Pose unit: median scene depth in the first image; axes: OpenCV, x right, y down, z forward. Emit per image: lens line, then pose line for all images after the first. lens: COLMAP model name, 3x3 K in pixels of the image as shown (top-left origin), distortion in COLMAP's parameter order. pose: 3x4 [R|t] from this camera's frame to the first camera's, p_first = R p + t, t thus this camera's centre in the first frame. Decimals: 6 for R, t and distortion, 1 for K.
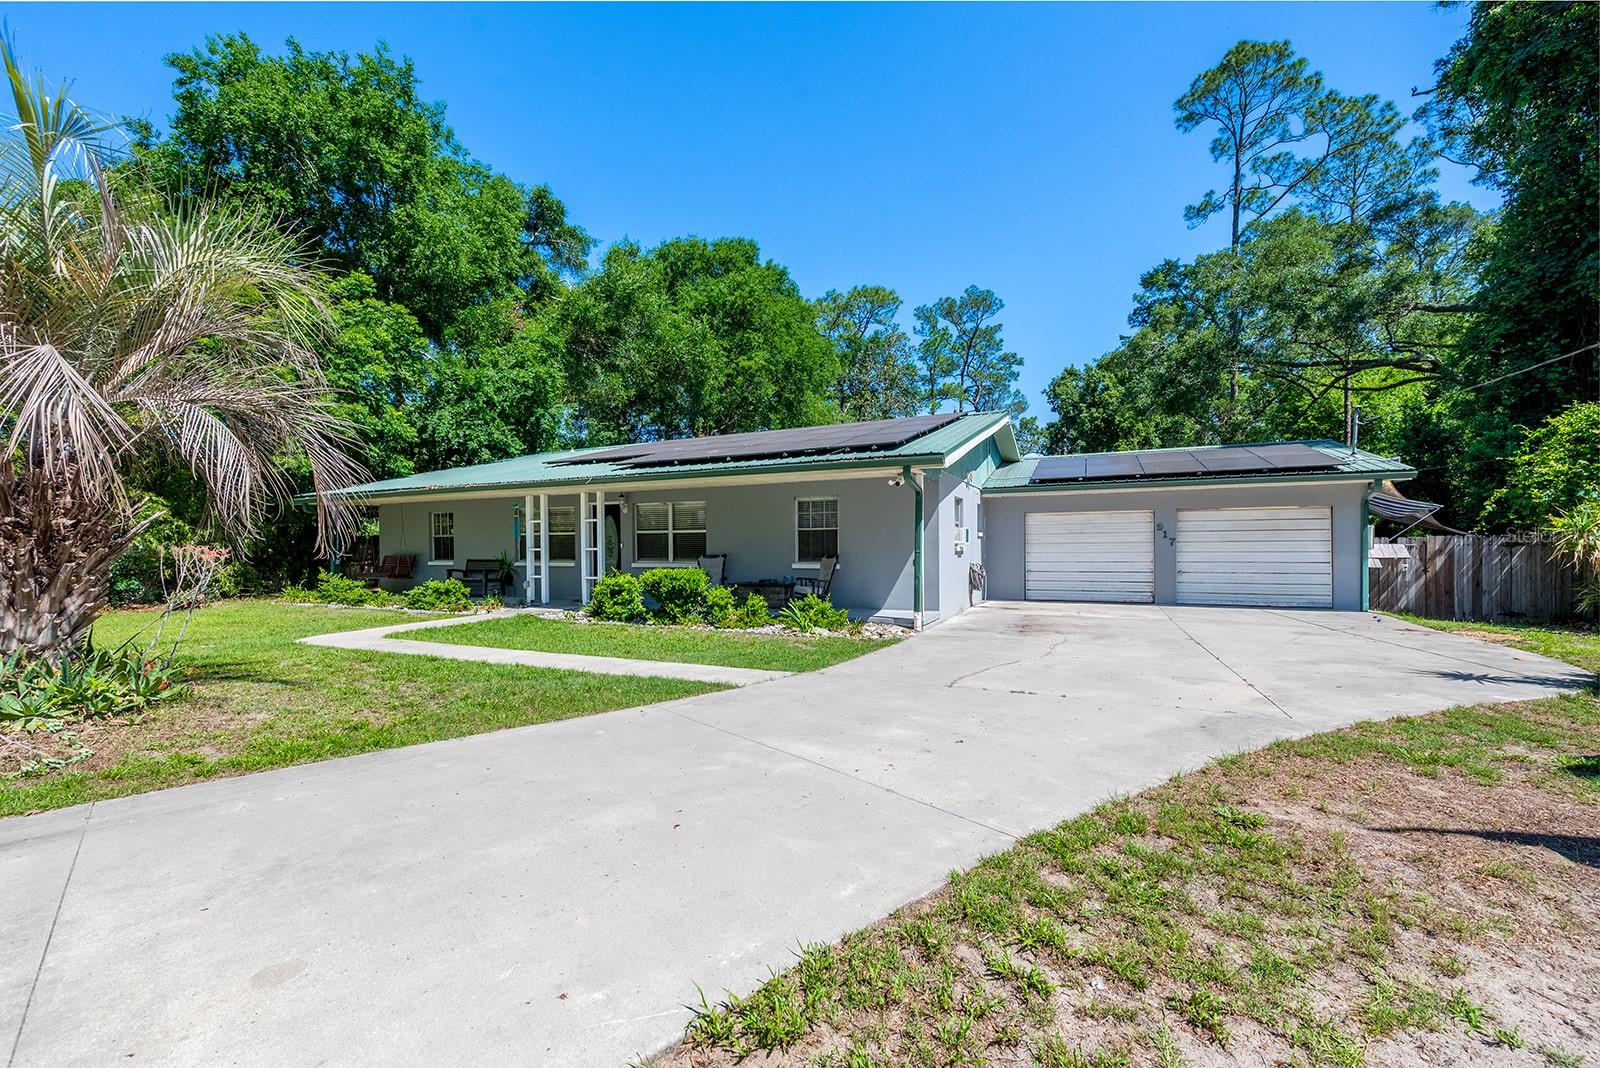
lens RADIAL K [[627.9, 0, 758.8], [0, 627.9, 539.7], [0, 0, 1]] dist [-0.000965, -0.000107]
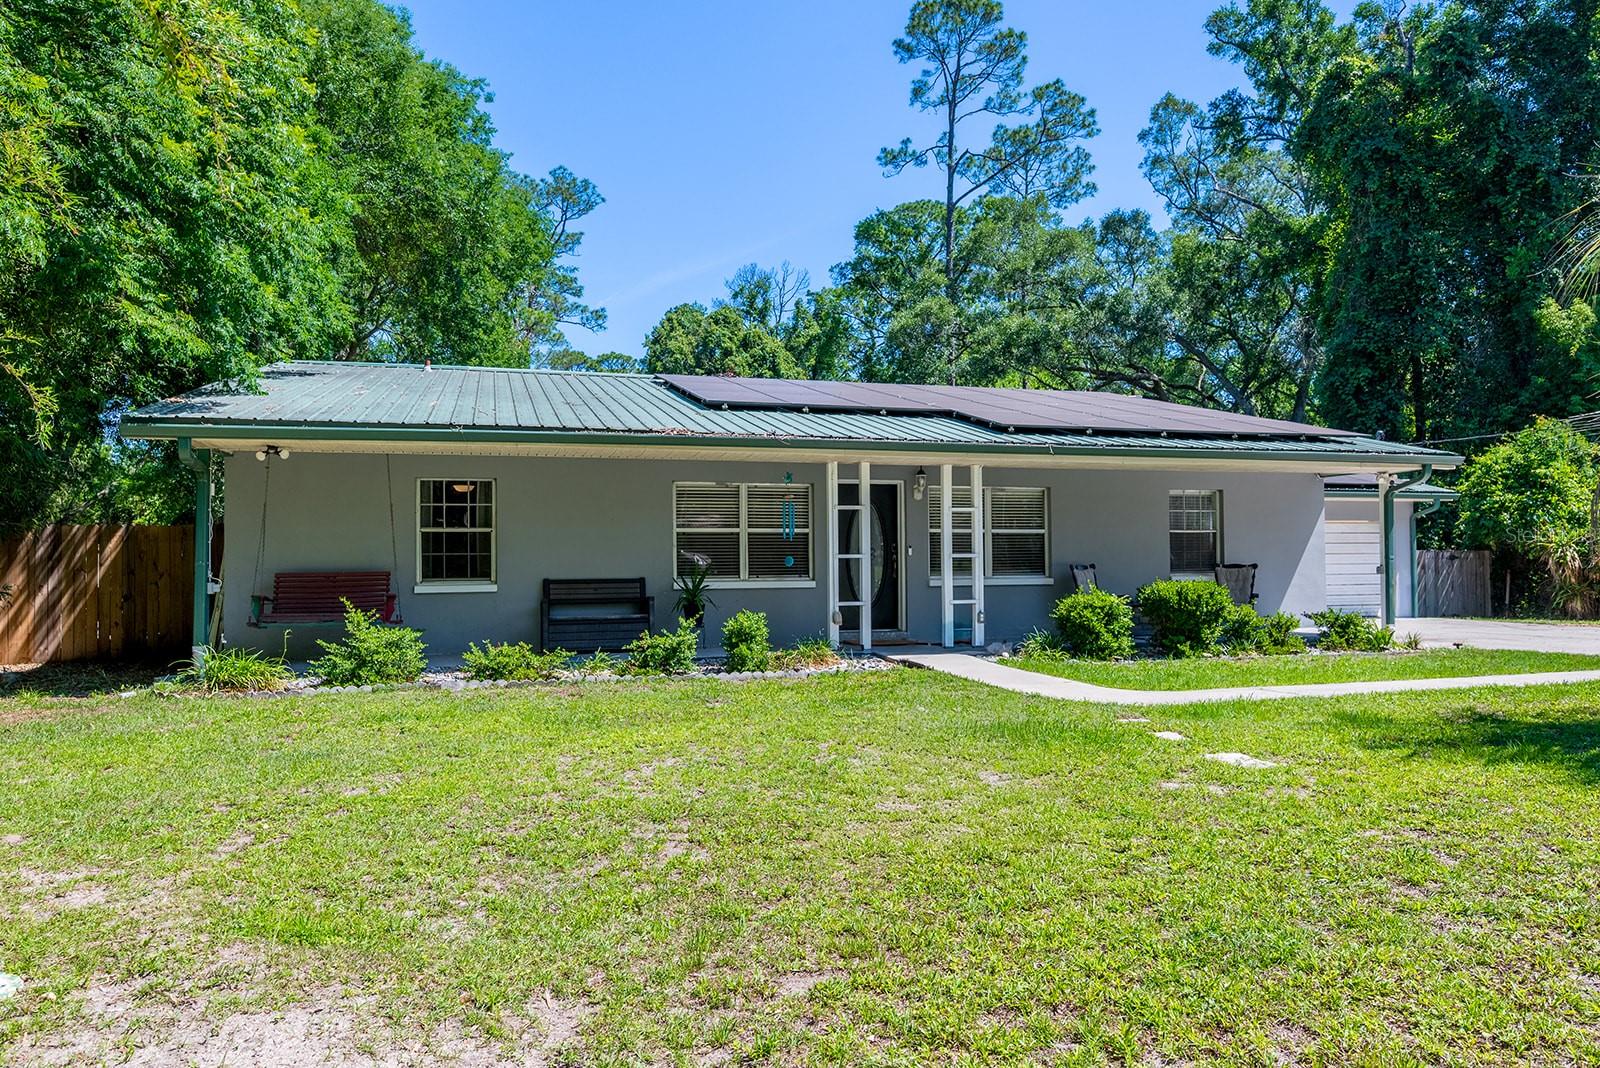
lens RADIAL K [[1016.8, 0, 801.7], [0, 1016.8, 541.4], [0, 0, 1]] dist [0.001892, 0.000161]
pose [[0.749125, 0.015886, 0.662239, -0.978931], [-0.003452, 0.999792, -0.020079, 0.019431], [-0.662420, 0.012756, 0.749024, 0.326636]]
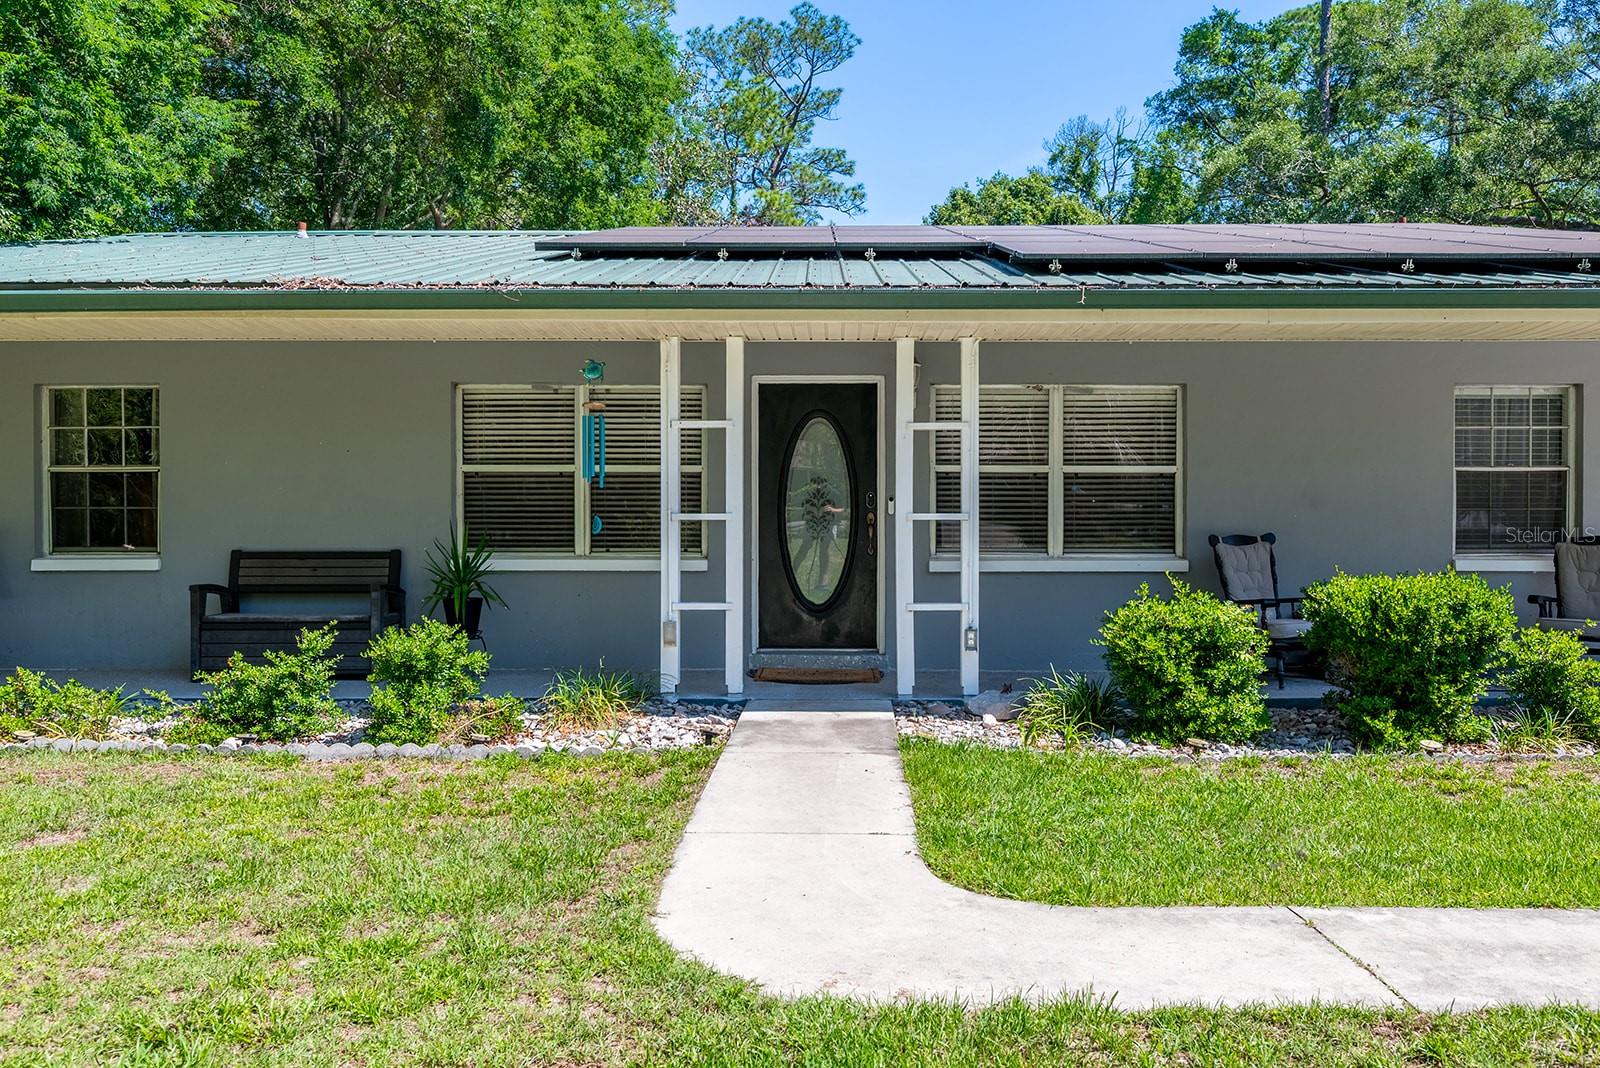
lens RADIAL K [[1274.3, 0, 800.0], [0, 1274.3, 534.0], [0, 0, 1]] dist [-0.004897, 0.003265]
pose [[0.906412, 0.001331, 0.422393, -0.576004], [-0.010352, 0.999765, 0.019065, 0.010876], [-0.422269, -0.021653, 0.906212, 0.410754]]
